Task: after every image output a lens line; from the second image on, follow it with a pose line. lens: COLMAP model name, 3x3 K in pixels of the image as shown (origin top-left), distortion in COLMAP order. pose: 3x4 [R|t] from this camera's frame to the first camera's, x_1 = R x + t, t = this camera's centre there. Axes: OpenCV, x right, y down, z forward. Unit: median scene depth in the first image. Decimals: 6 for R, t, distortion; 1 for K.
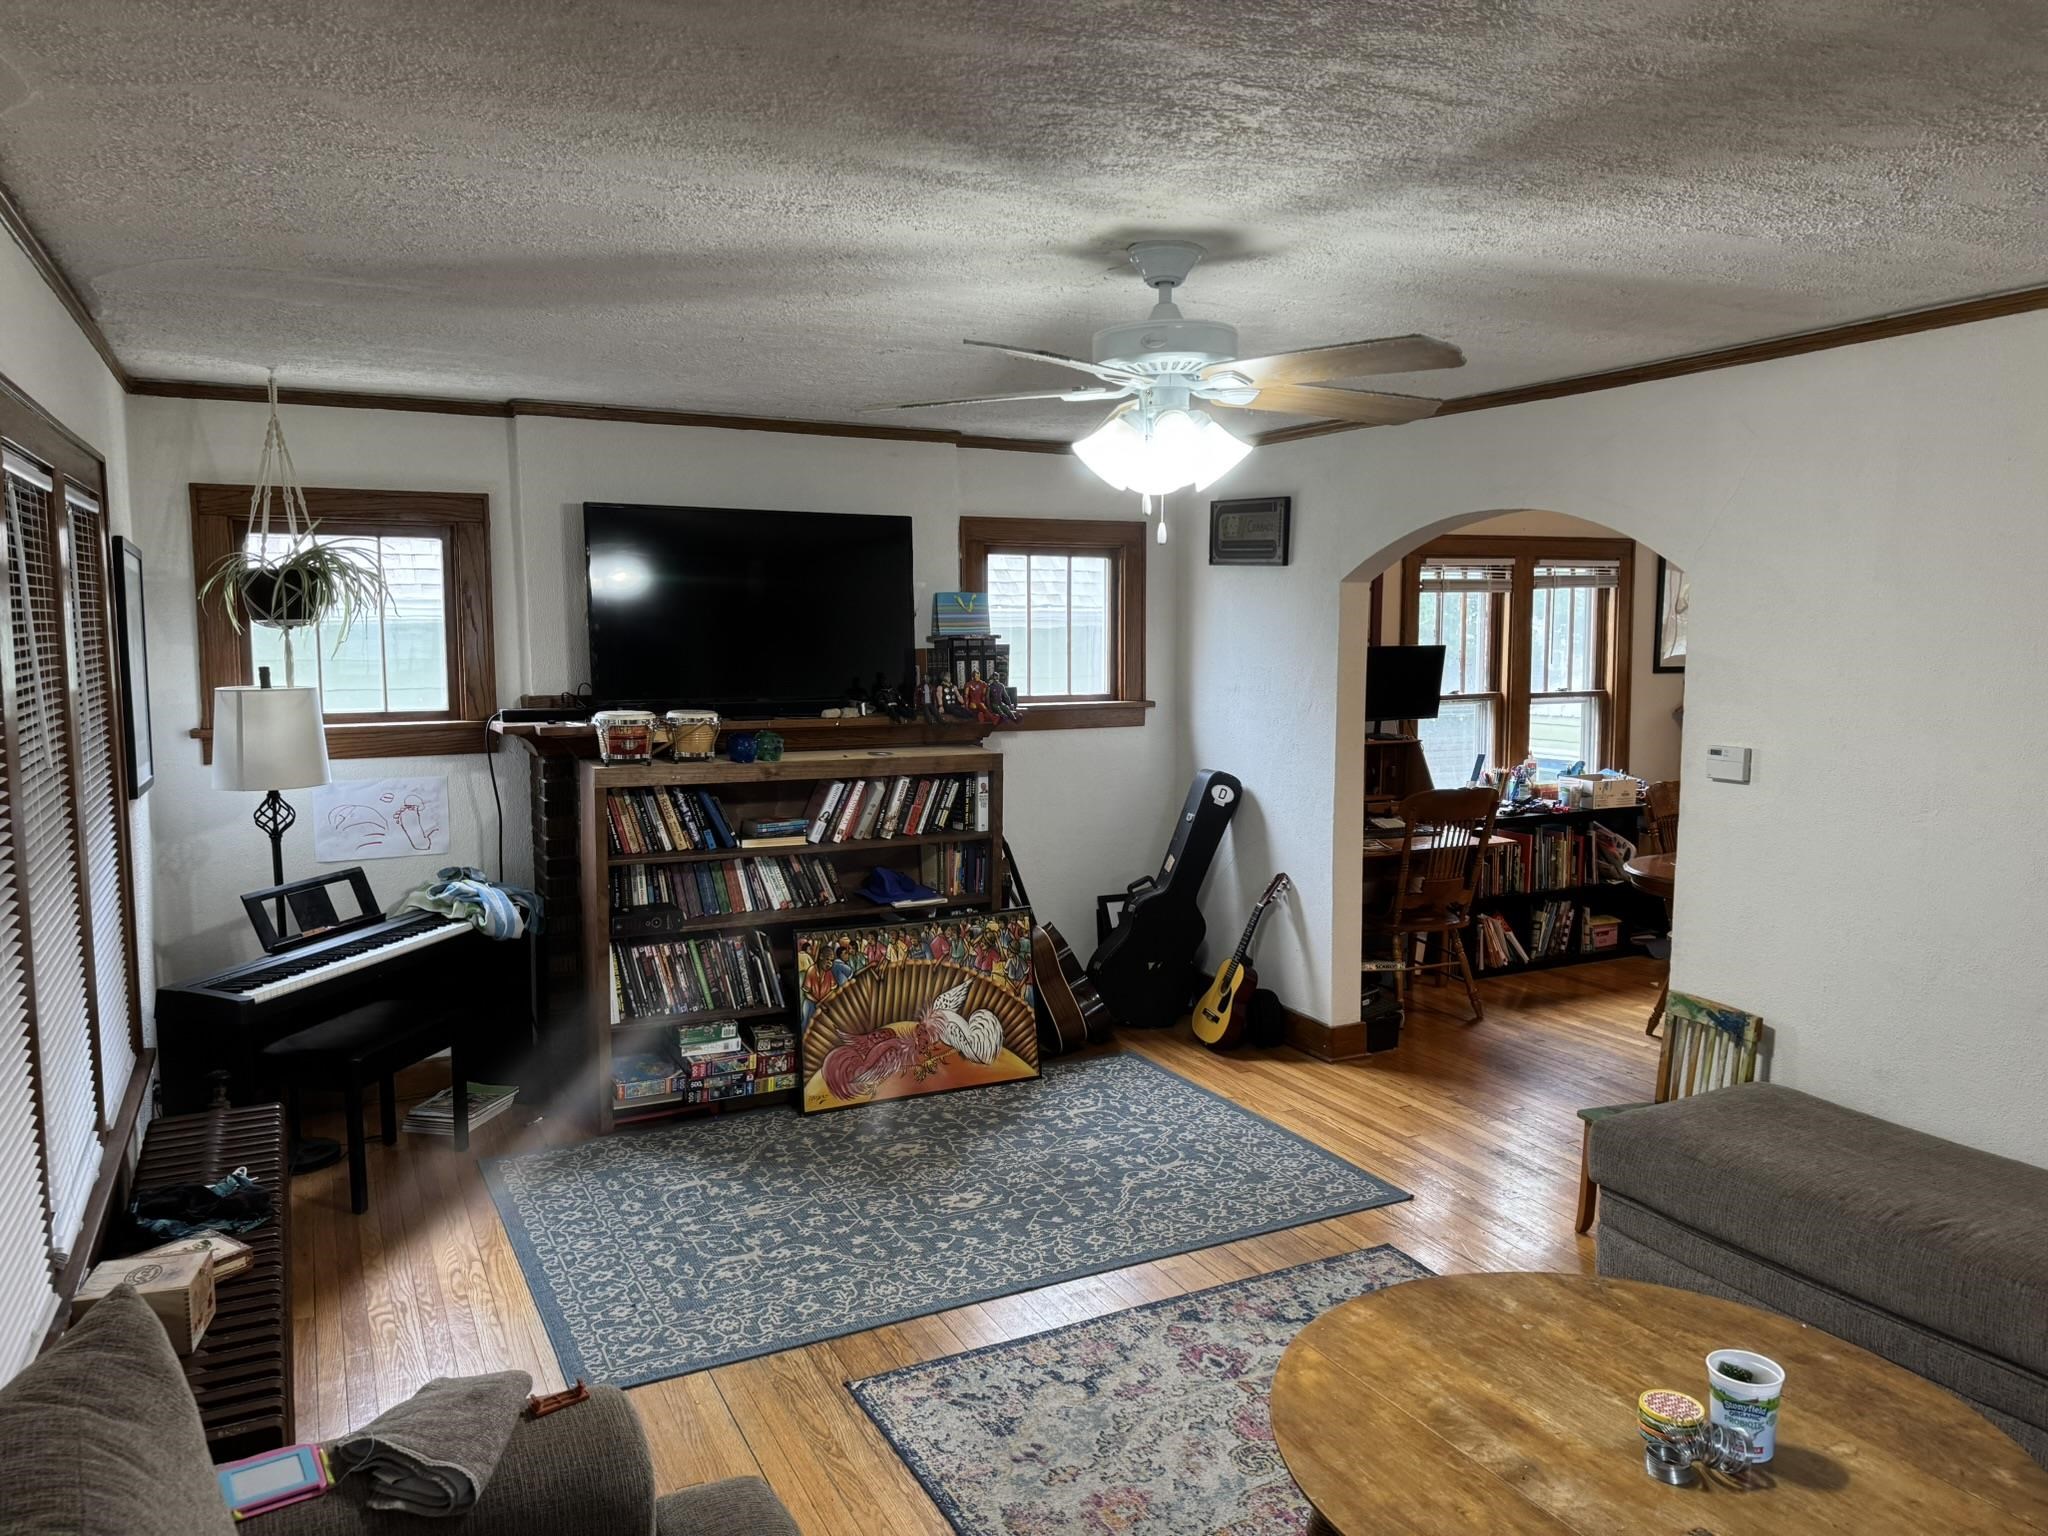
lens RADIAL K [[1455.1, 0, 1010.2], [0, 1455.1, 764.7], [0, 0, 1]] dist [0.197410, -0.350053]
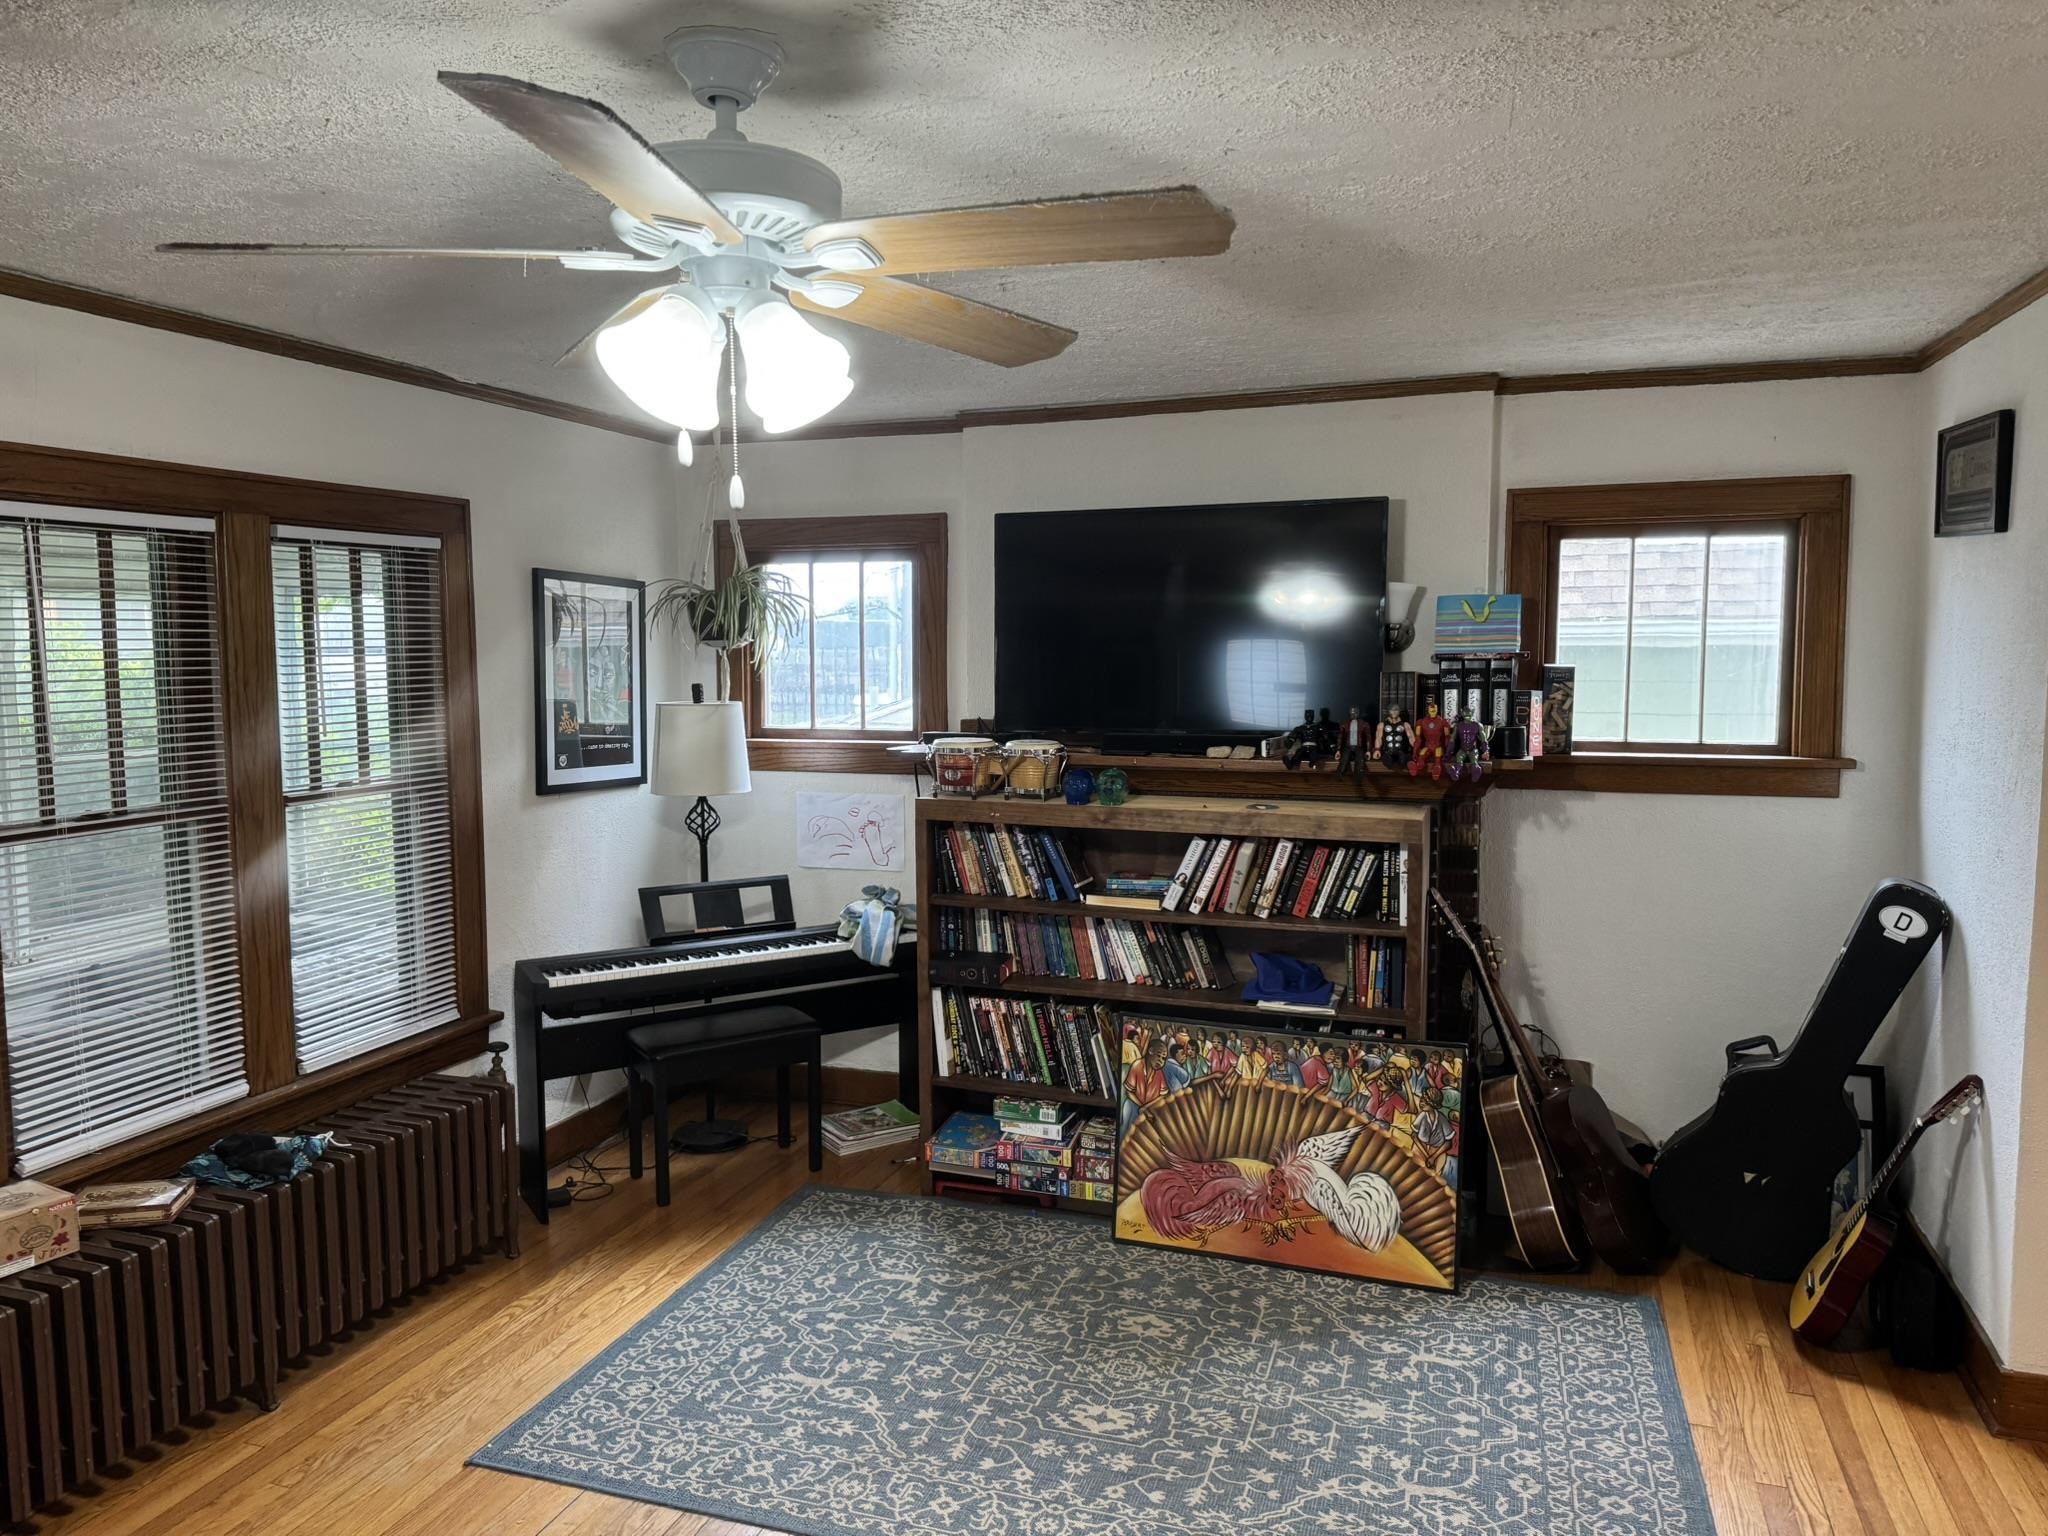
lens RADIAL K [[1455.1, 0, 1010.2], [0, 1455.1, 764.7], [0, 0, 1]] dist [0.197410, -0.350053]
pose [[0.686043, 0.060285, -0.725060, 0.396713], [-0.066380, 0.997591, 0.020137, -0.038288], [0.724527, 0.034314, 0.688392, 0.378648]]
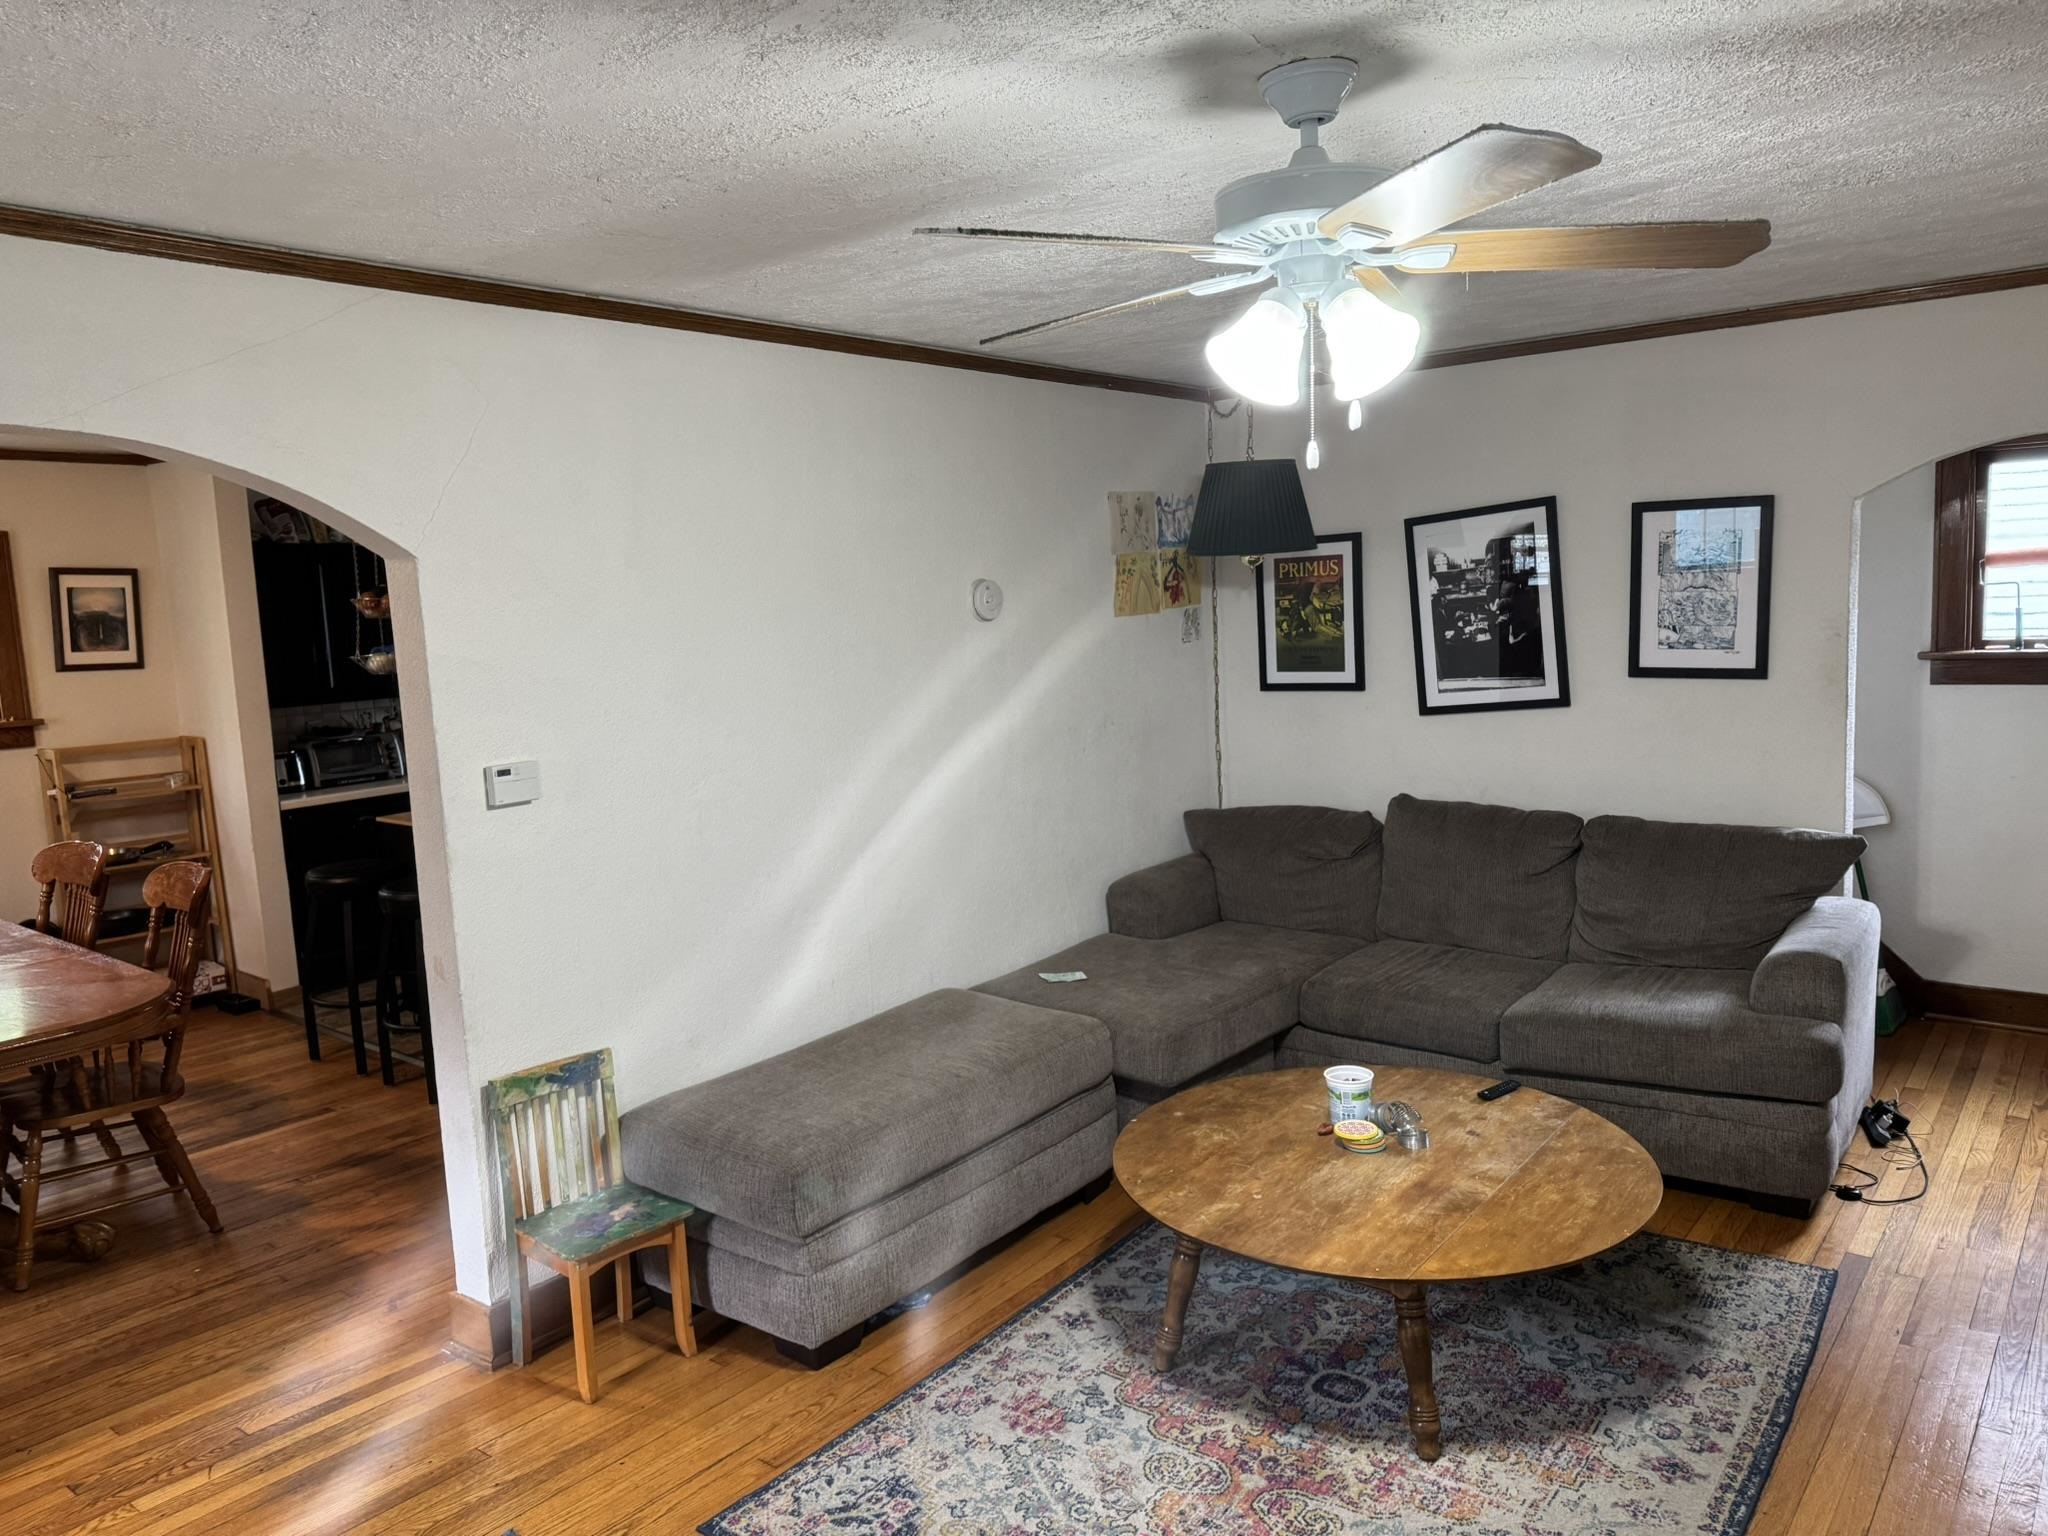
lens RADIAL K [[1433.1, 0, 1033.2], [0, 1433.1, 777.6], [0, 0, 1]] dist [0.095631, -0.132801]
pose [[-0.429659, -0.089550, 0.898540, -0.304196], [0.139430, 0.976557, 0.163997, -0.078403], [-0.892162, 0.195746, -0.407101, 0.864281]]
